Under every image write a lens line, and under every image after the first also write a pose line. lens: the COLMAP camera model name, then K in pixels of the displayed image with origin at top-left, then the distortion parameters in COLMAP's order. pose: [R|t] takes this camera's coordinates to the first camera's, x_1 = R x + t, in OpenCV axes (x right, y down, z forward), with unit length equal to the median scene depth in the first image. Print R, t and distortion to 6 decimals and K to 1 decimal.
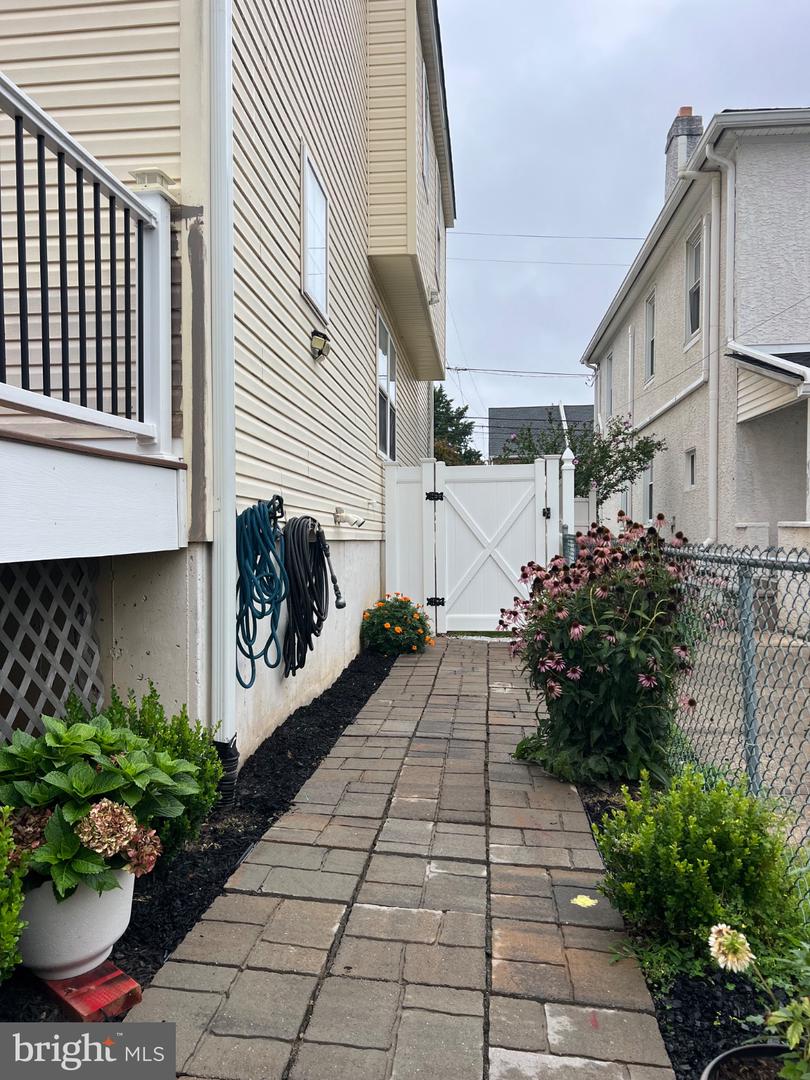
lens RADIAL K [[824.2, 0, 406.8], [0, 824.2, 544.1], [0, 0, 1]] dist [0.050268, -0.031388]
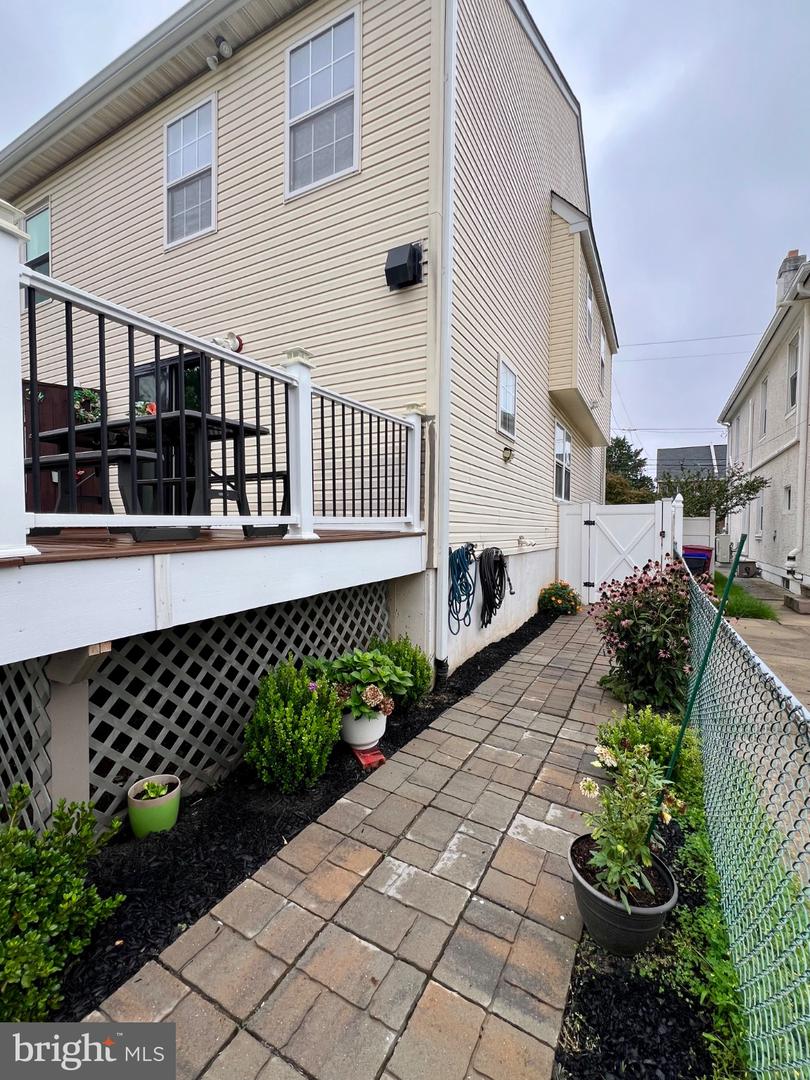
lens RADIAL K [[476.8, 0, 402.6], [0, 476.8, 536.3], [0, 0, 1]] dist [0.003447, -0.000408]
pose [[0.919862, 0.016811, -0.391881, 0.164705], [-0.012661, 0.999833, 0.013170, -0.096894], [0.392037, -0.007153, 0.919922, -0.181076]]
